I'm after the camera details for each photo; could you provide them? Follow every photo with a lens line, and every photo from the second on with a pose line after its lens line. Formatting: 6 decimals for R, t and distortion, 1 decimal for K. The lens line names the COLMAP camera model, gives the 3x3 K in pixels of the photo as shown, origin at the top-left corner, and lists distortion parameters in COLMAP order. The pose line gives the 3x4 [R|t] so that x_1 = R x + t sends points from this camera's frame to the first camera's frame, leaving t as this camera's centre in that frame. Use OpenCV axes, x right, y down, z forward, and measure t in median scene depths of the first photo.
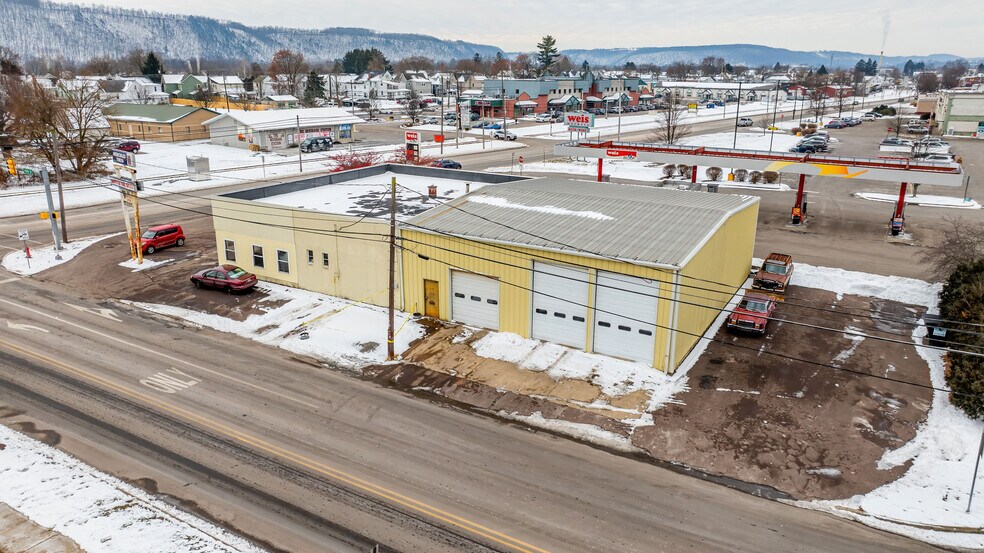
lens RADIAL K [[693.2, 0, 490.6], [0, 693.2, 272.0], [0, 0, 1]] dist [-0.033368, 0.032784]
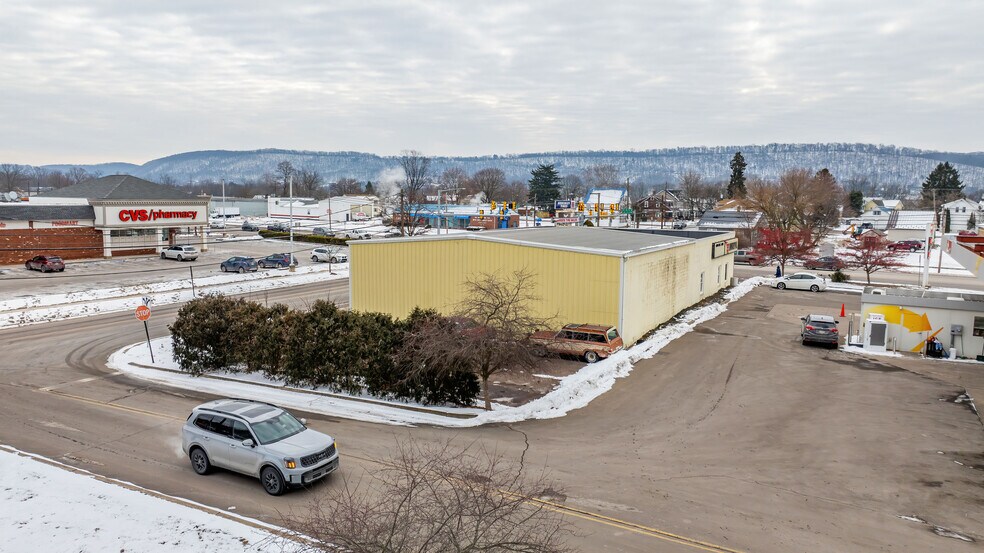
lens RADIAL K [[693.2, 0, 490.6], [0, 693.2, 272.0], [0, 0, 1]] dist [-0.033368, 0.032784]
pose [[0.014698, 0.101261, -0.994751, 1.226922], [-0.298899, 0.949813, 0.092271, -0.120855], [0.954171, 0.295974, 0.044227, 0.869977]]
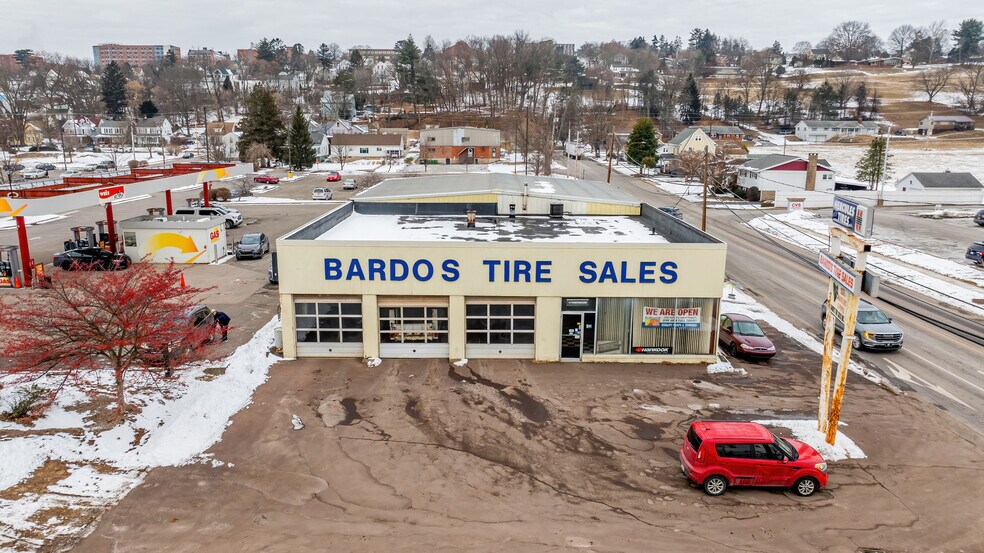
lens RADIAL K [[693.2, 0, 490.6], [0, 693.2, 272.0], [0, 0, 1]] dist [-0.033368, 0.032784]
pose [[-0.505539, -0.190462, 0.841519, -0.864985], [0.237834, 0.906782, 0.348111, -0.371768], [-0.829377, 0.376125, -0.413115, 1.509081]]
